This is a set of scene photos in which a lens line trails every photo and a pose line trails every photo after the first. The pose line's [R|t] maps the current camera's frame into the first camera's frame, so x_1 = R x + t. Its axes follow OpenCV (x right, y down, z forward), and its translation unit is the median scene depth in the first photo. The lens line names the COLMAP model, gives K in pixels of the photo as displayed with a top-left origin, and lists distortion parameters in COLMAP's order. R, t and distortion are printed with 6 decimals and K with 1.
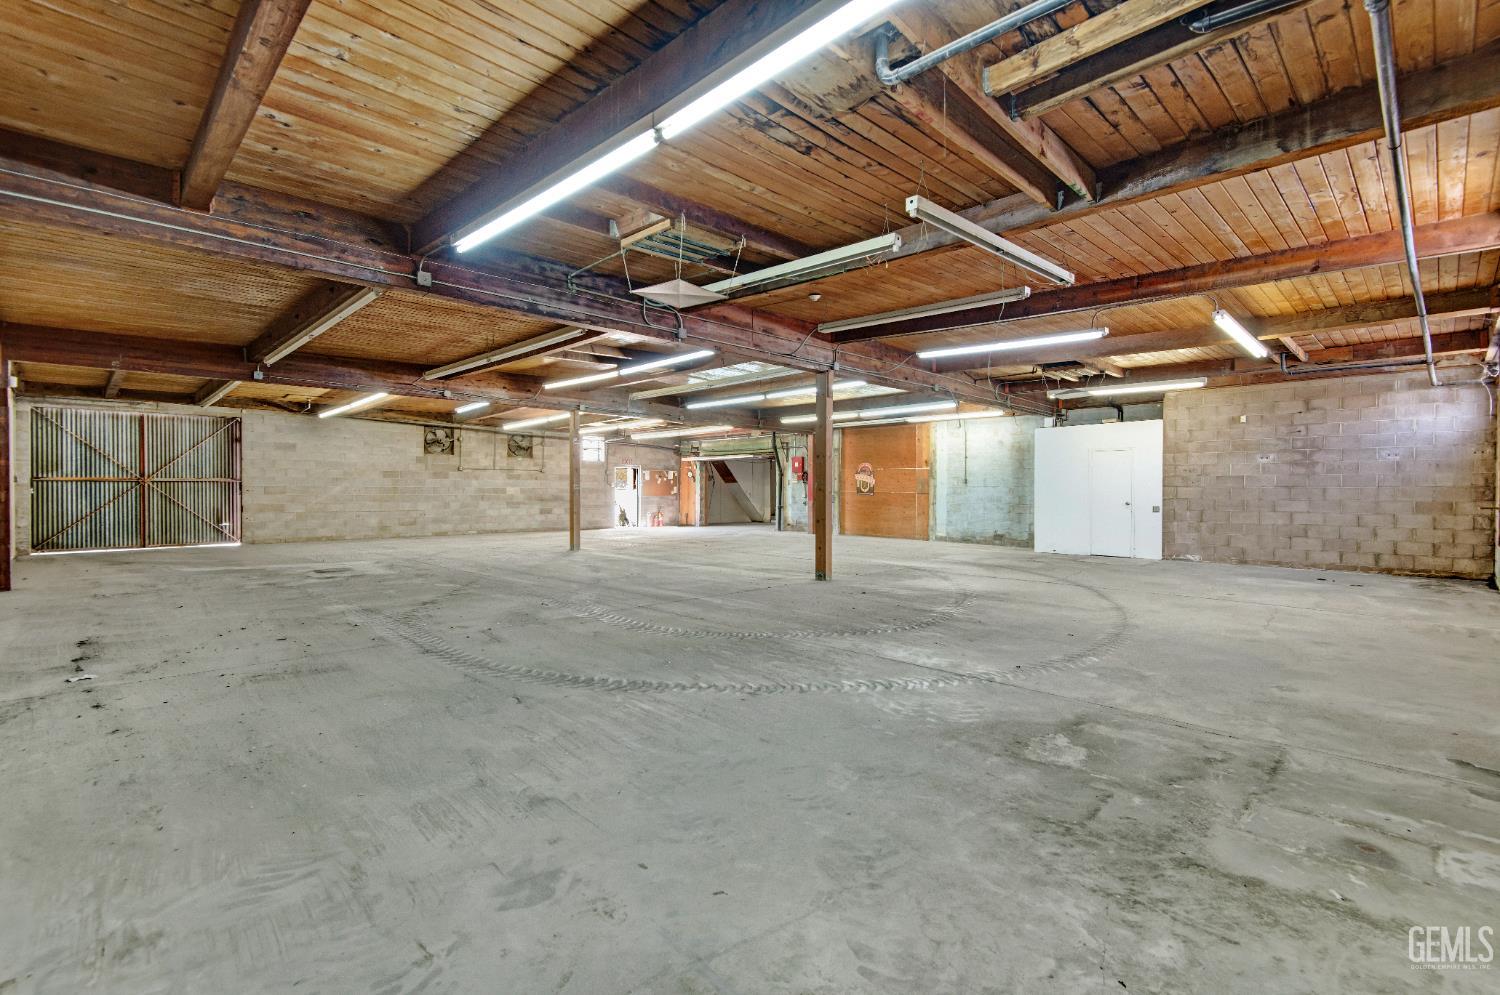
lens RADIAL K [[693.0, 0, 753.9], [0, 693.0, 497.8], [0, 0, 1]] dist [0.036373, -0.003204]
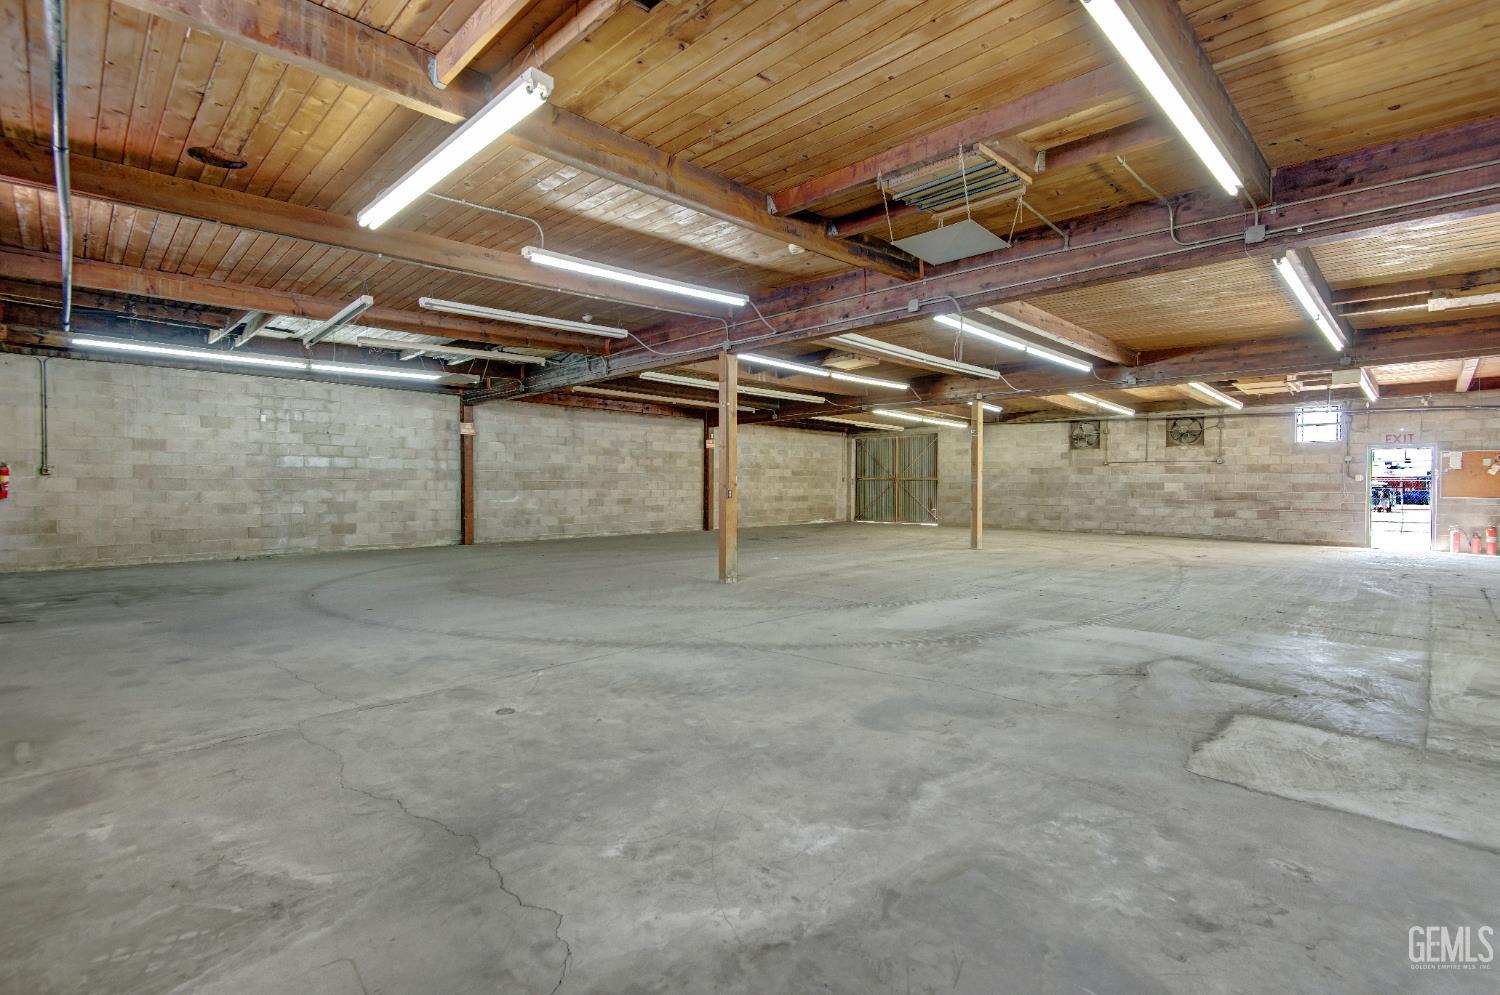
lens RADIAL K [[693.0, 0, 753.3], [0, 693.0, 491.4], [0, 0, 1]] dist [0.036373, -0.003204]
pose [[-0.000364, 0.016440, -0.999865, 0.504634], [-0.006266, 0.999845, 0.016442, -0.015664], [0.999980, 0.006271, -0.000261, 0.519515]]
